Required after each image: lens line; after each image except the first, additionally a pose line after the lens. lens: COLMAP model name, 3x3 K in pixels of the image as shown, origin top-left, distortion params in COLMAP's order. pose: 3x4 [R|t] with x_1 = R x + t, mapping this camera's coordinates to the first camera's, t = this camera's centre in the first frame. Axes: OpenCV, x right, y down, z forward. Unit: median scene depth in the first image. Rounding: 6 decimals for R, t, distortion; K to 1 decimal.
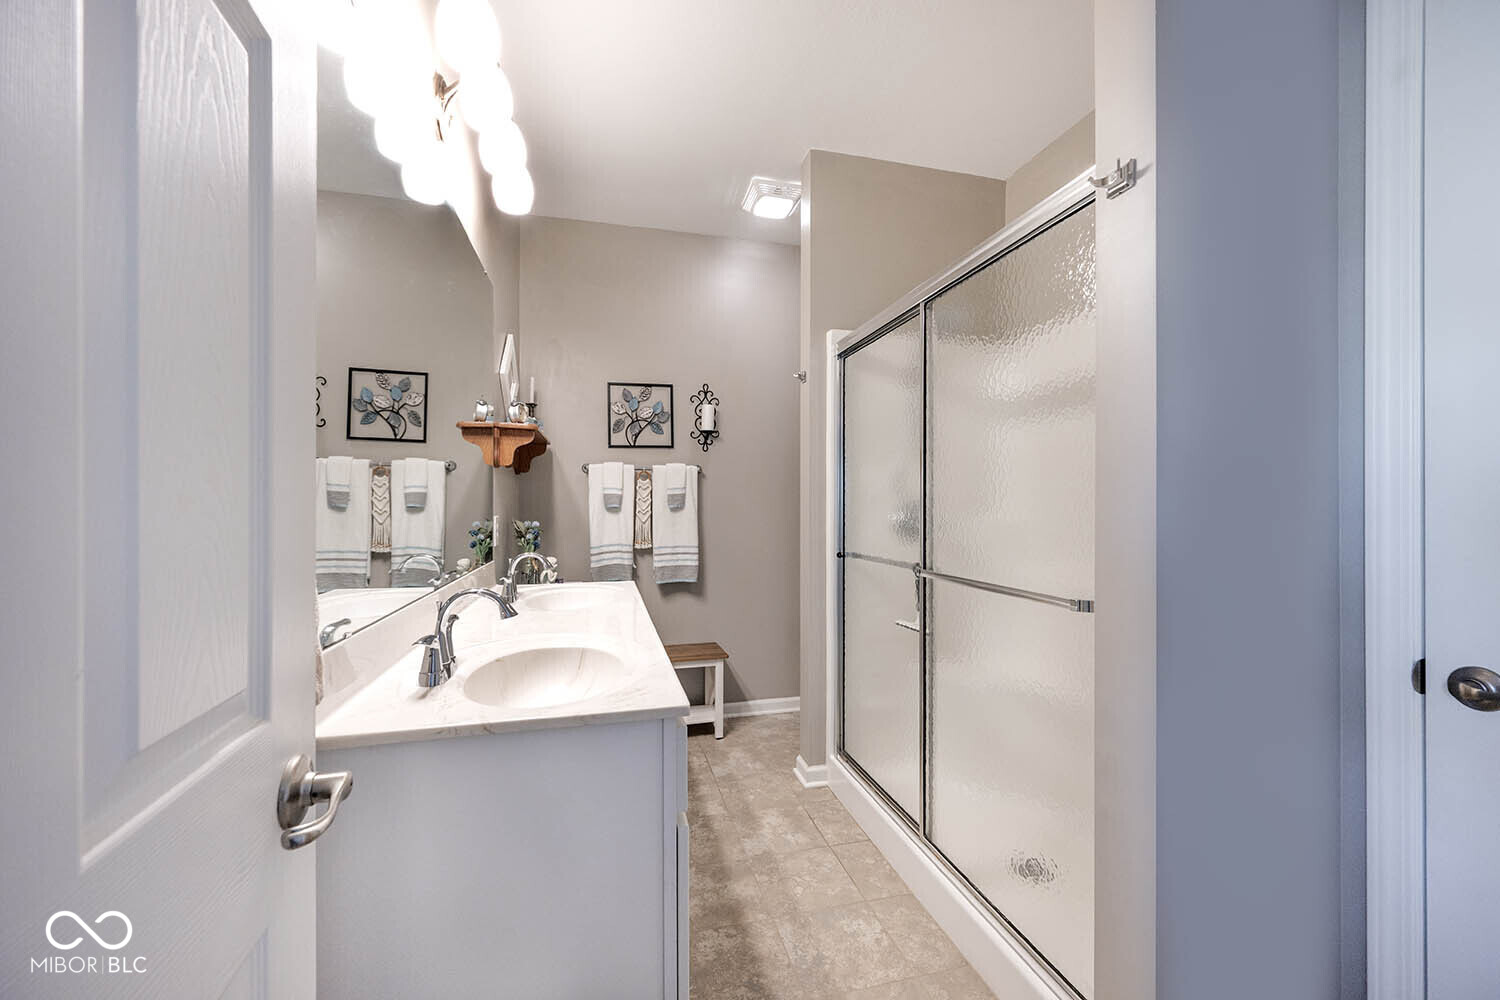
lens RADIAL K [[586.7, 0, 748.3], [0, 586.7, 503.4], [0, 0, 1]] dist [0.001443, -0.000324]
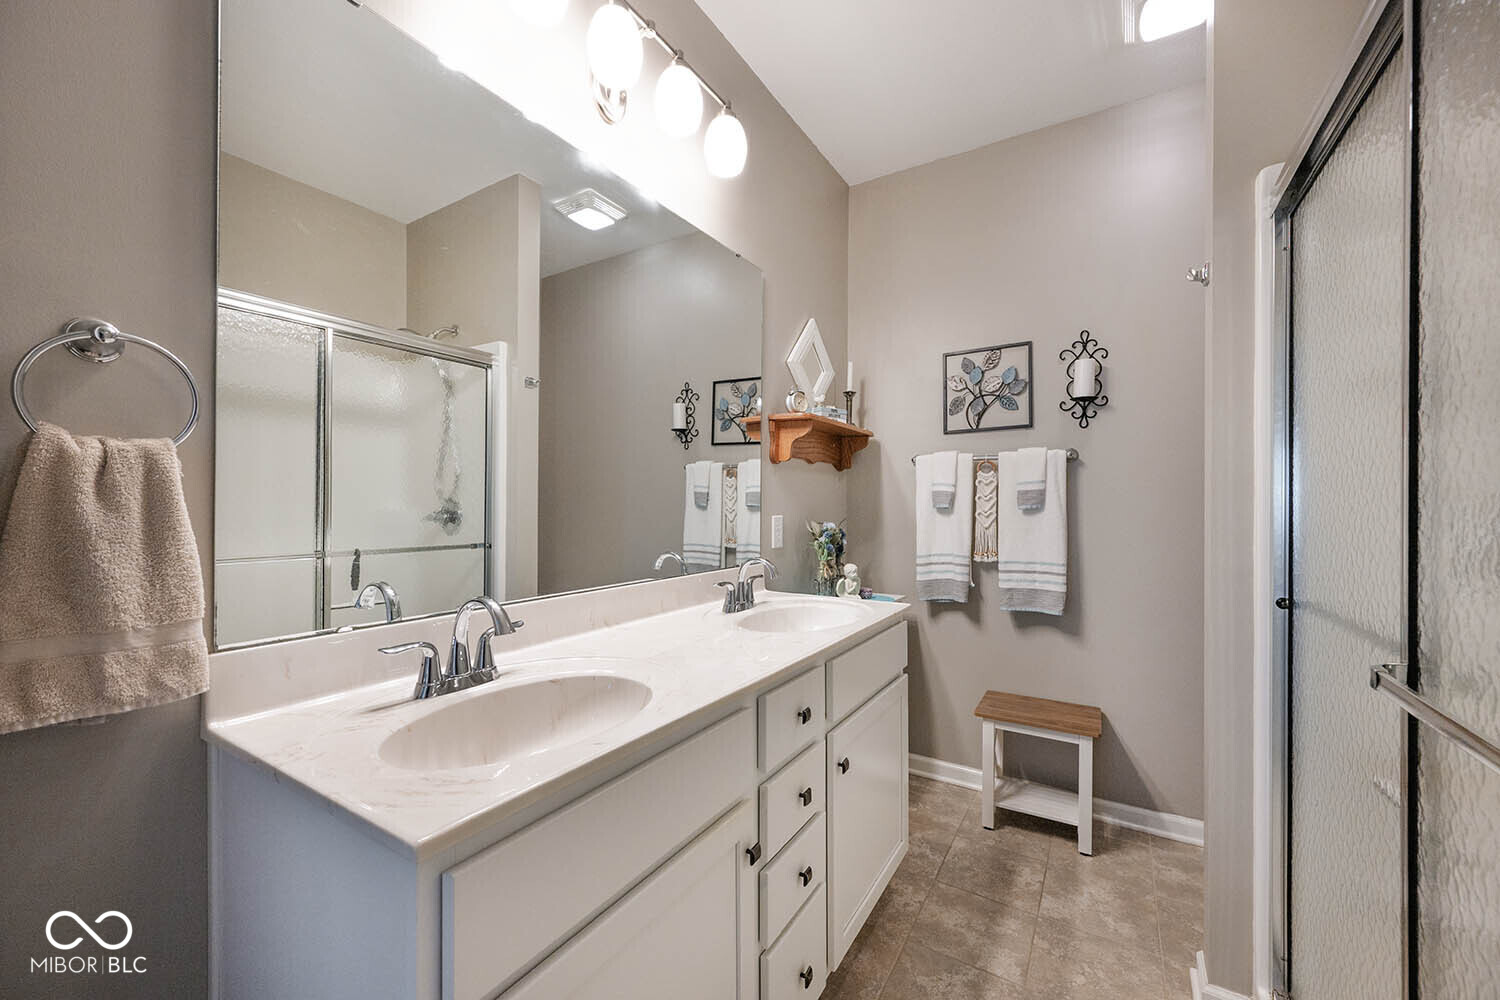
lens RADIAL K [[586.7, 0, 748.3], [0, 586.7, 503.4], [0, 0, 1]] dist [0.001443, -0.000324]
pose [[0.691241, 0.001227, -0.722623, 0.161135], [-0.002507, 0.999997, -0.000700, 0.001884], [0.722620, 0.002295, 0.691242, 0.247451]]
